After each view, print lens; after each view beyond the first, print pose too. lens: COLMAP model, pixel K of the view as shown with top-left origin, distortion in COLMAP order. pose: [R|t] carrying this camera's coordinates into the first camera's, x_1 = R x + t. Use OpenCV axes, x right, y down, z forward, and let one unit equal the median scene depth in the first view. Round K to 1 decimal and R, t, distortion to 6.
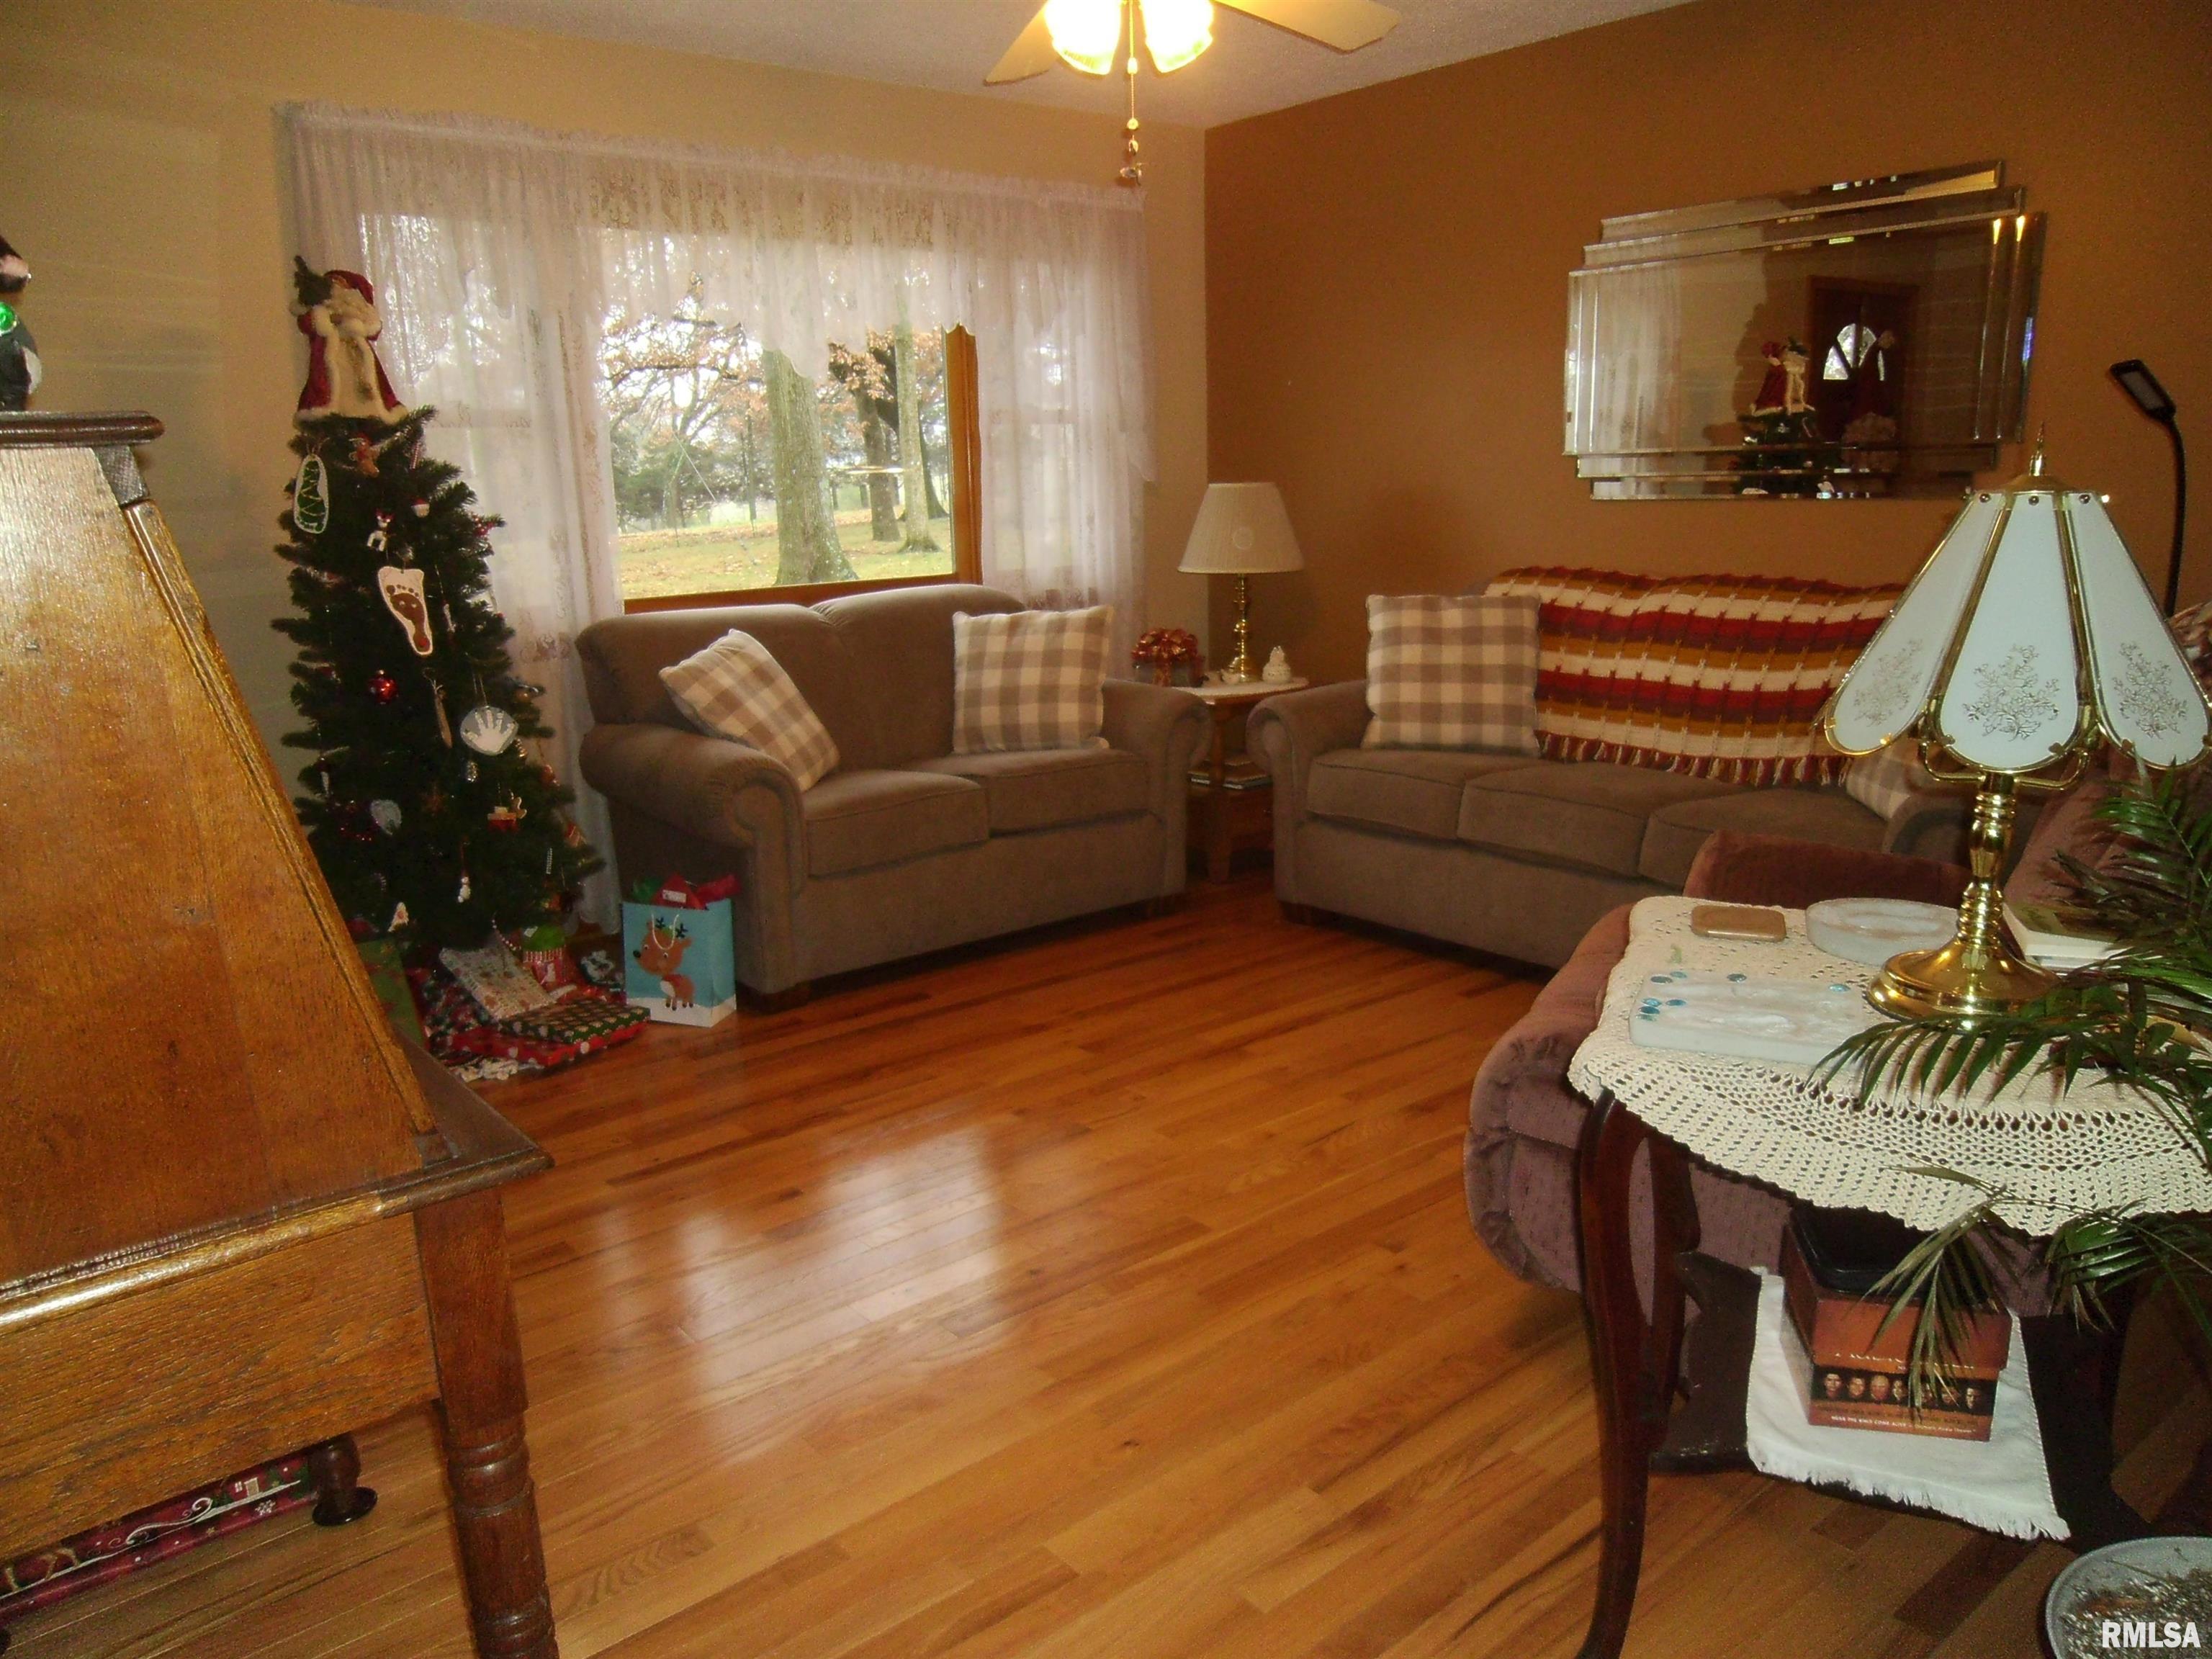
lens RADIAL K [[1665.5, 0, 1191.0], [0, 1665.5, 832.3], [0, 0, 1]] dist [-0.000162, 0.002401]
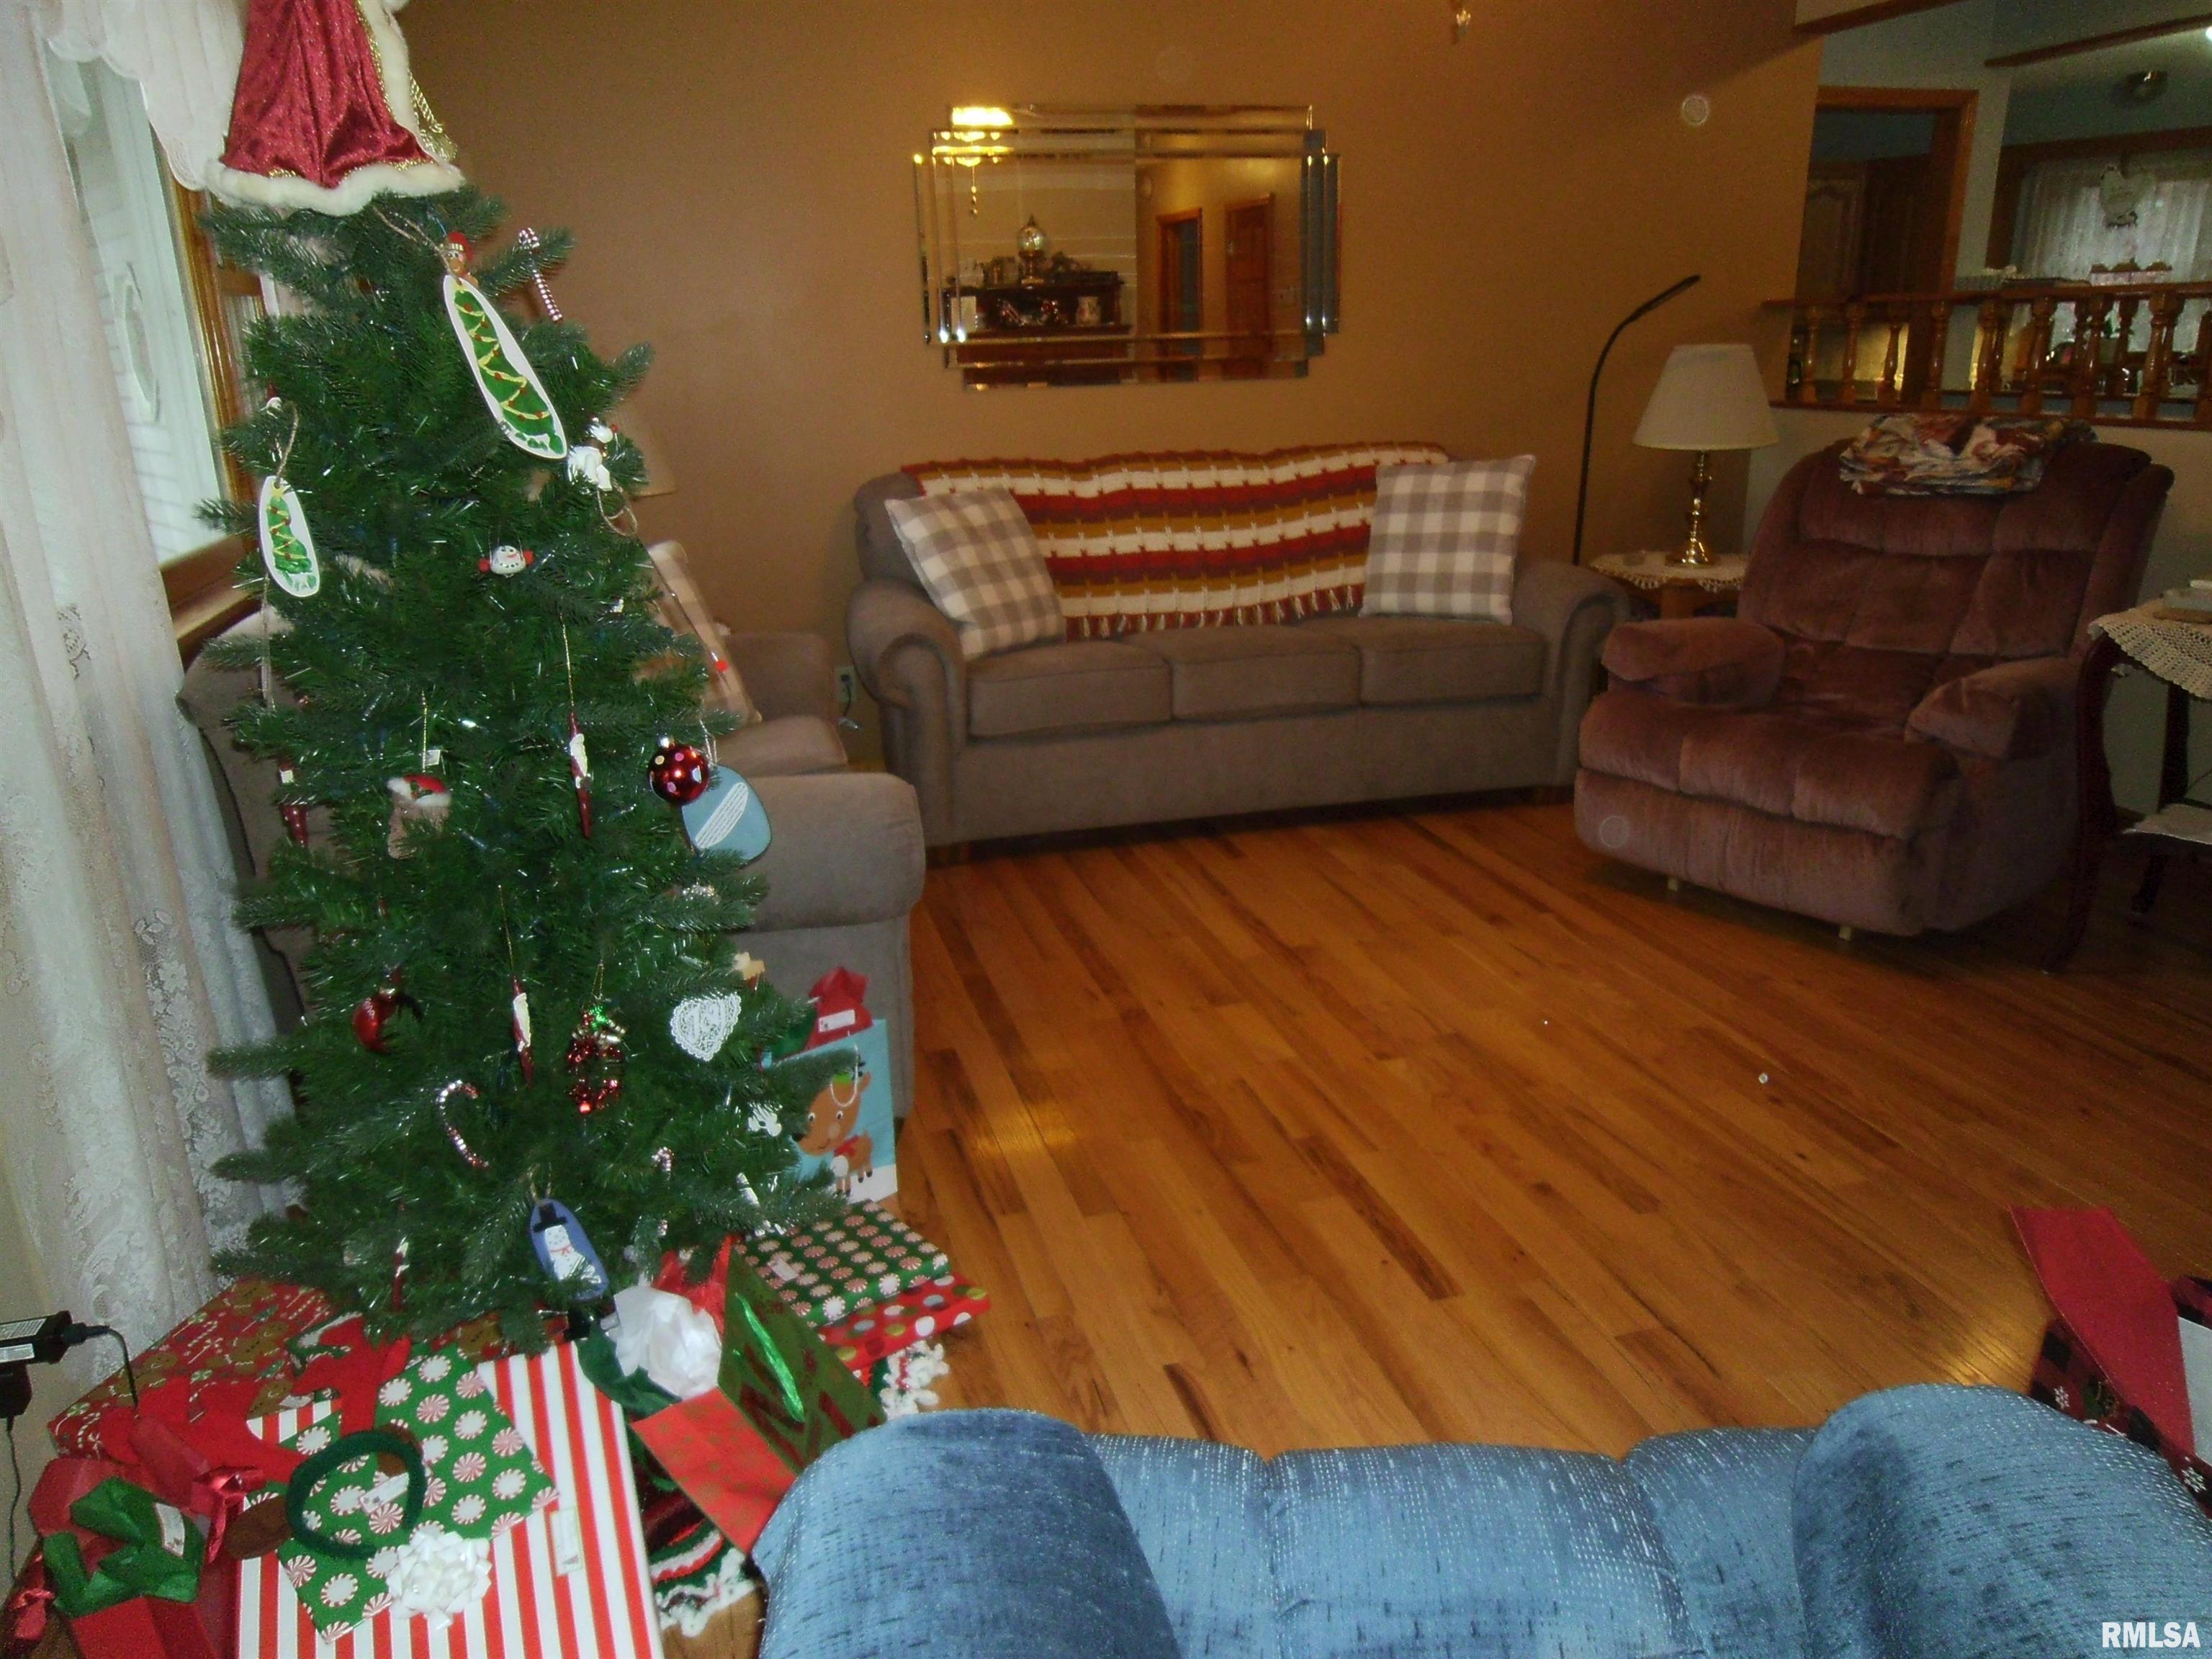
lens RADIAL K [[1606.7, 0, 1107.5], [0, 1606.7, 881.7], [0, 0, 1]] dist [-0.006116, 0.006594]
pose [[0.459004, -0.295605, 0.837814, -0.723162], [0.210976, 0.952315, 0.220419, -0.128272], [-0.863020, 0.075586, 0.499482, 0.526266]]
